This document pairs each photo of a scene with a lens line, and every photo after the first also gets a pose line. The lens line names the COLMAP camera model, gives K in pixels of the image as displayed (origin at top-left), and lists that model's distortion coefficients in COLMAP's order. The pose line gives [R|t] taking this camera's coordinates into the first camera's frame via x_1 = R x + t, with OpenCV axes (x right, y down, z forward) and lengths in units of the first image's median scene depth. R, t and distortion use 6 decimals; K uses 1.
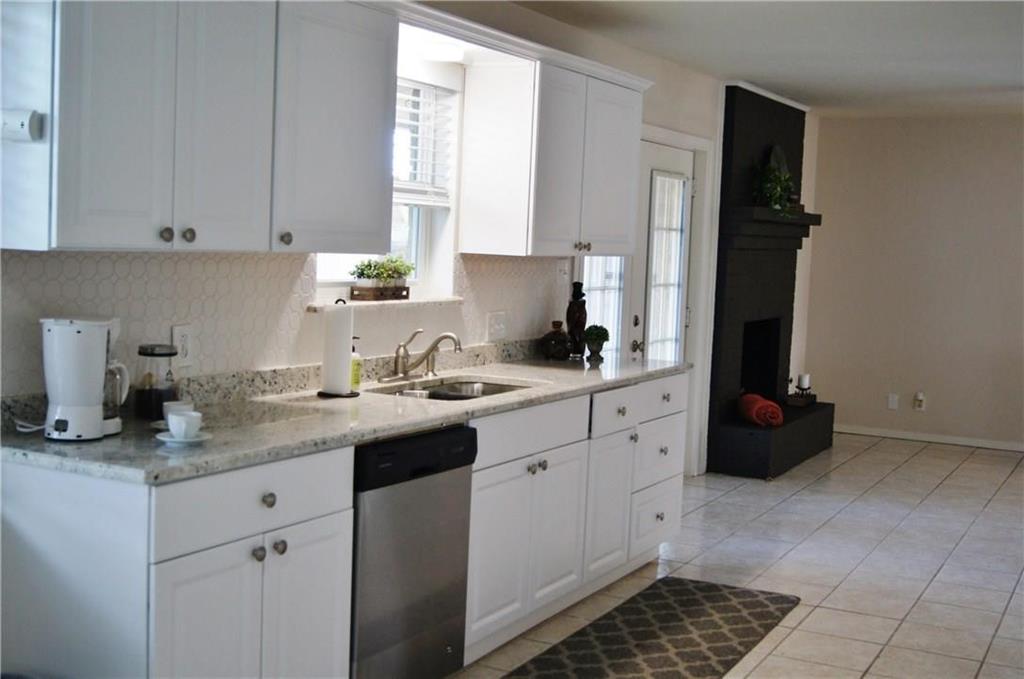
lens RADIAL K [[1273.0, 0, 512.0], [0, 1273.0, 339.5], [0, 0, 1]] dist [-0.018486, 0.014361]
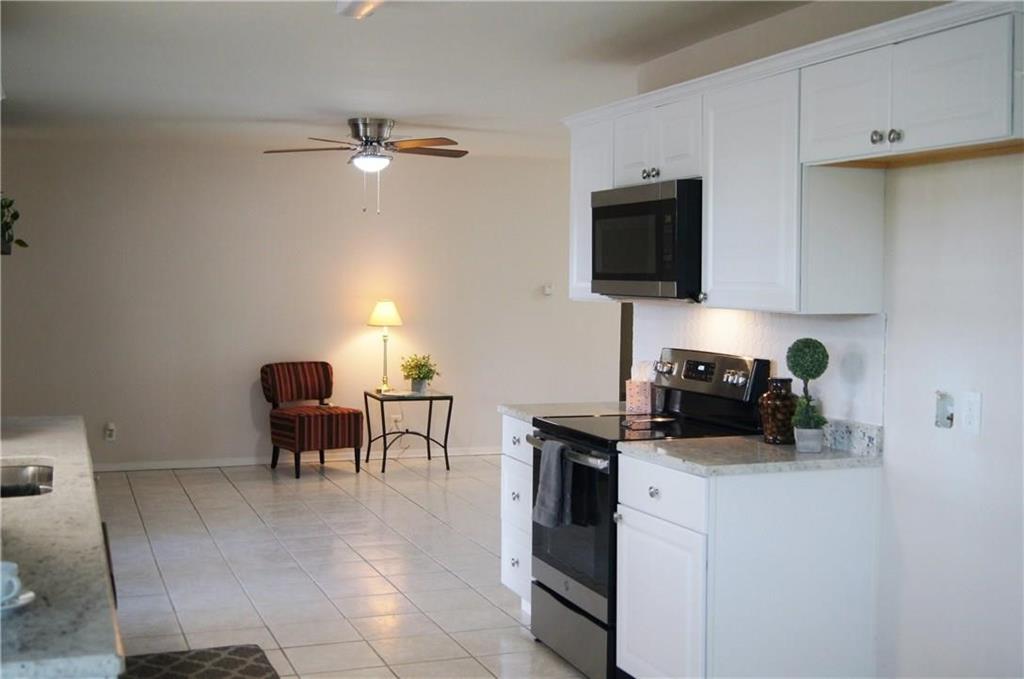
lens RADIAL K [[1273.0, 0, 512.0], [0, 1273.0, 339.5], [0, 0, 1]] dist [-0.018486, 0.014361]
pose [[0.685569, -0.076264, 0.724002, -0.175267], [0.088127, 0.995878, 0.021453, -0.015597], [-0.722654, 0.049097, 0.689464, 0.108931]]
